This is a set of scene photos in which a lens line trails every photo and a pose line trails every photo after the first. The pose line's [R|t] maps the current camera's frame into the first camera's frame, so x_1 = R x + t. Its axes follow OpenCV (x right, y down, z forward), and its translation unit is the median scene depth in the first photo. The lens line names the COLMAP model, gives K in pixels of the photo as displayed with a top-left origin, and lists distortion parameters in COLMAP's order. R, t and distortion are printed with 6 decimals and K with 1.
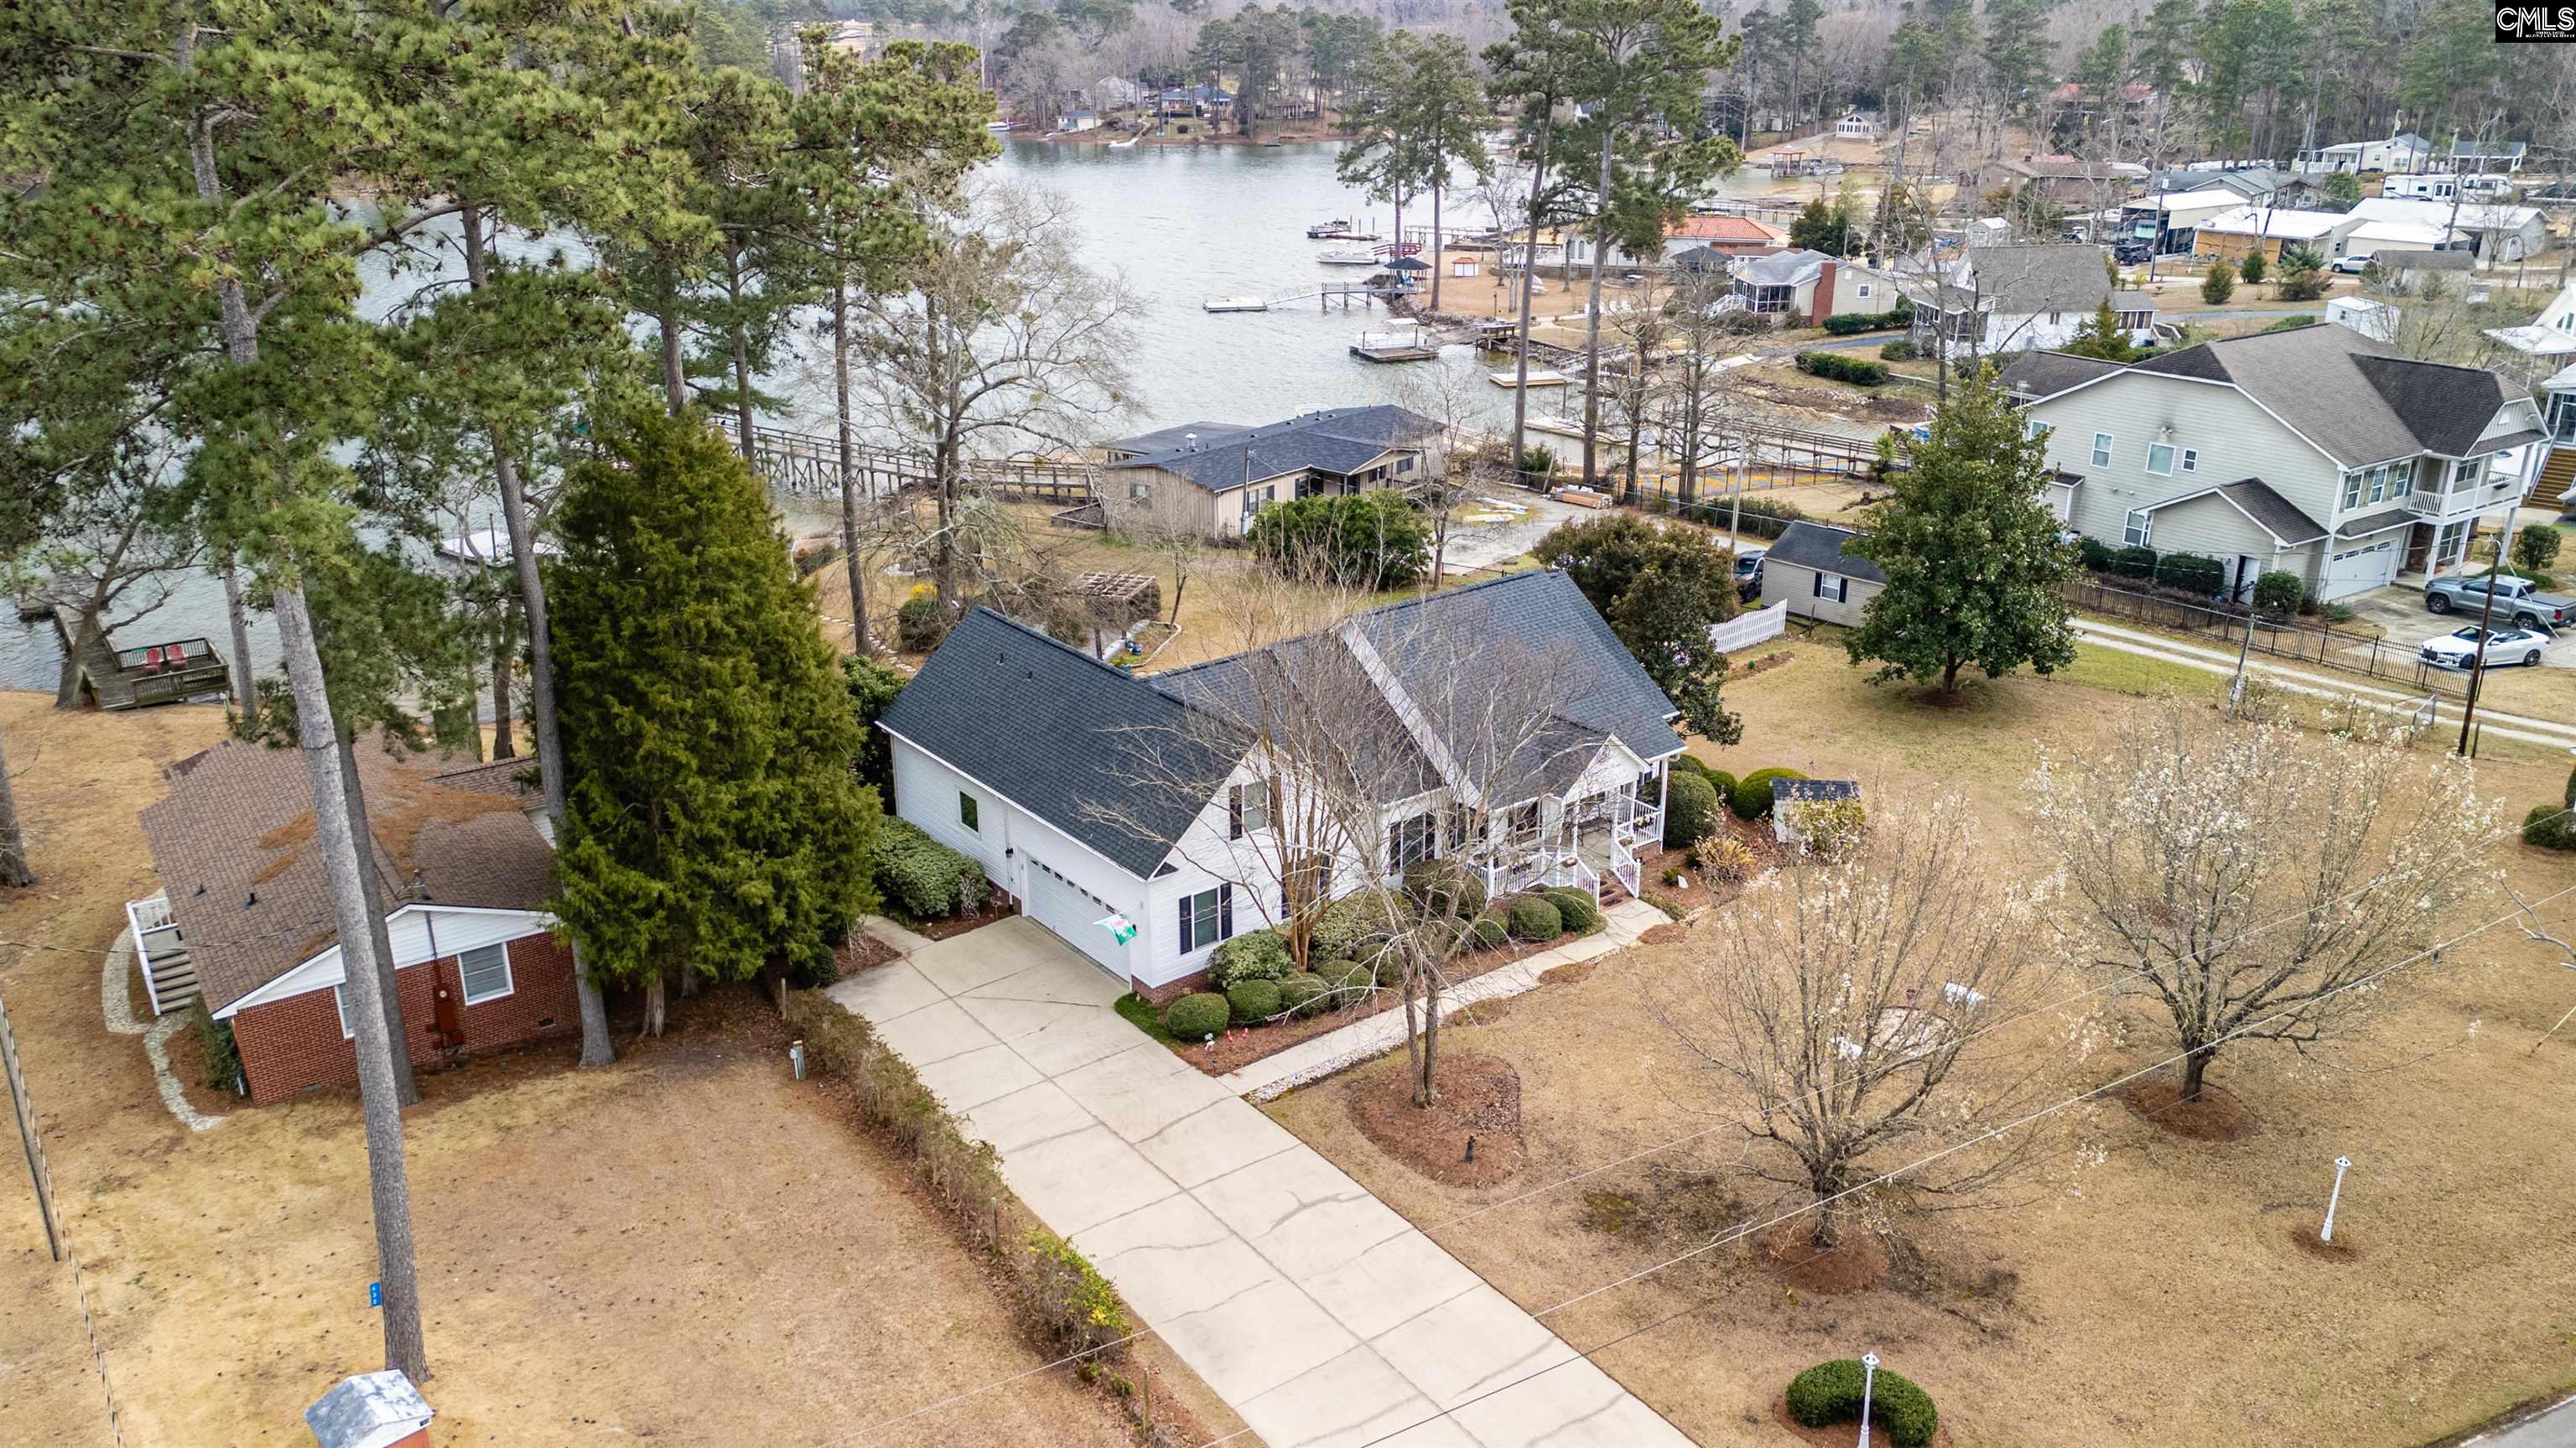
lens RADIAL K [[1838.8, 0, 1288.0], [0, 1838.8, 724.0], [0, 0, 1]] dist [0.060165, -0.003323]
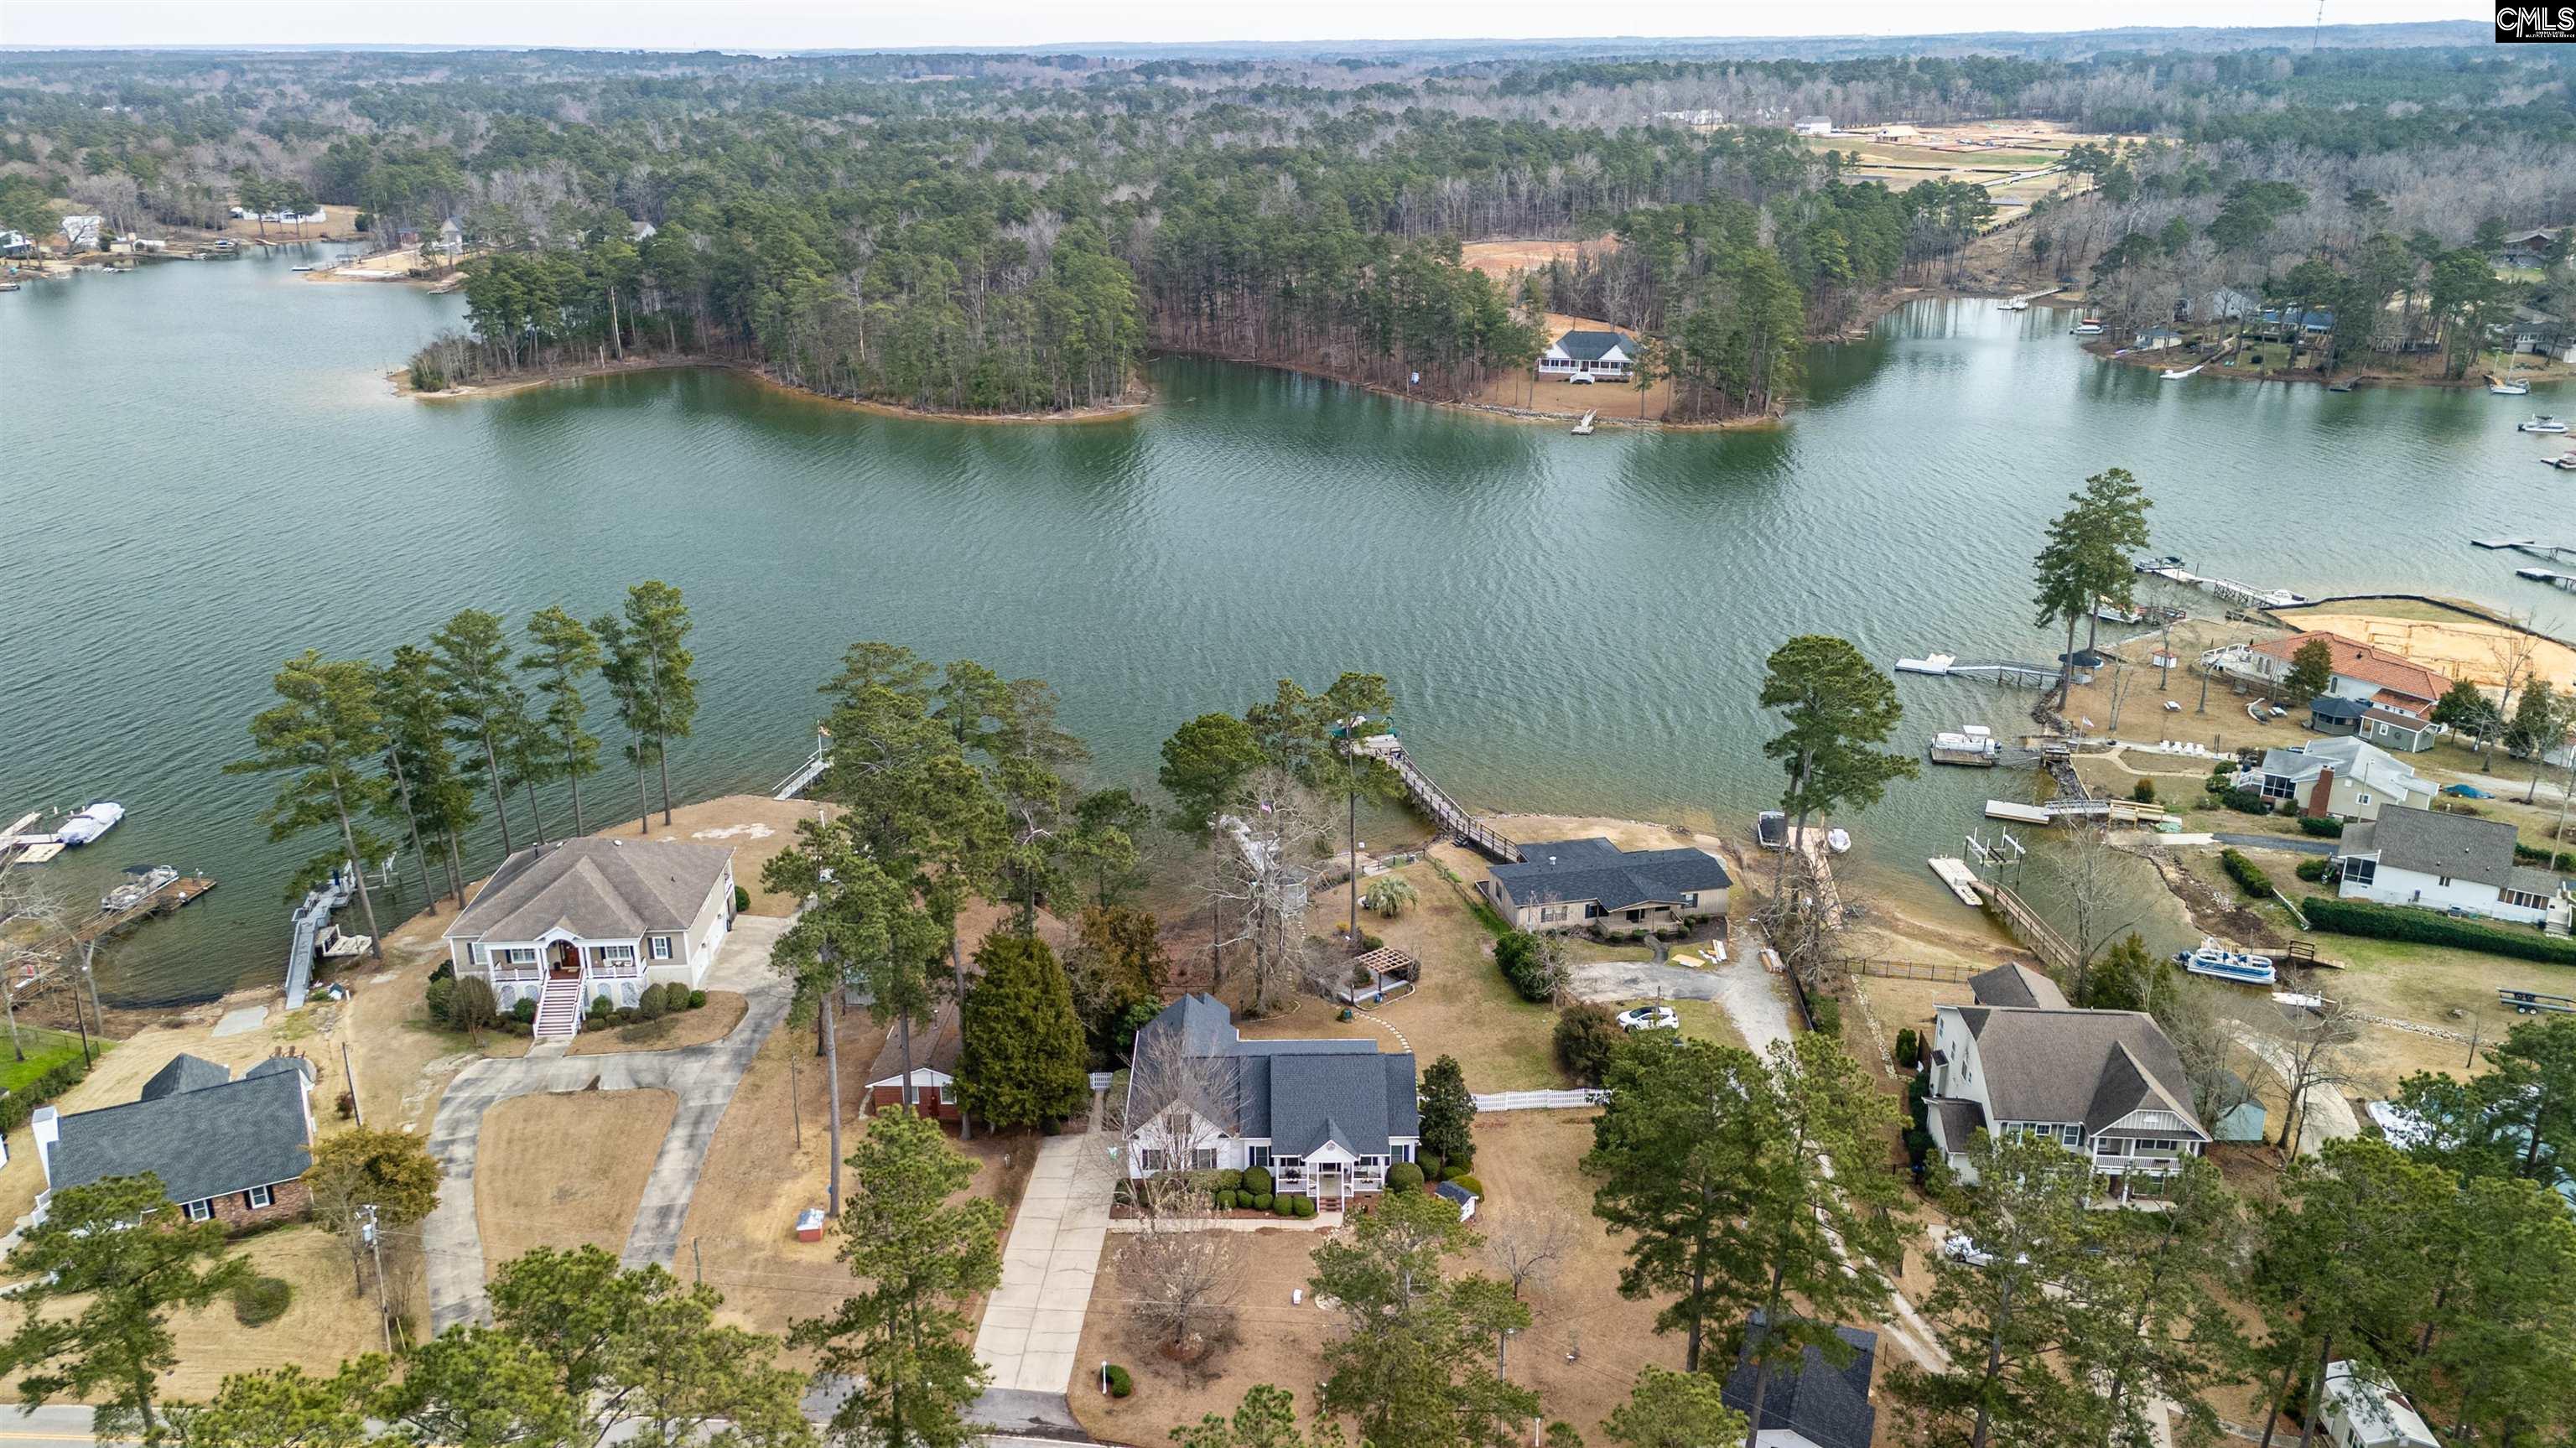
lens RADIAL K [[1838.8, 0, 1288.0], [0, 1838.8, 724.0], [0, 0, 1]] dist [0.060165, -0.003323]
pose [[0.791631, 0.195477, -0.578886, 1.503444], [-0.207652, 0.977121, 0.045987, -0.657583], [0.574631, 0.083802, 0.814111, -1.057481]]
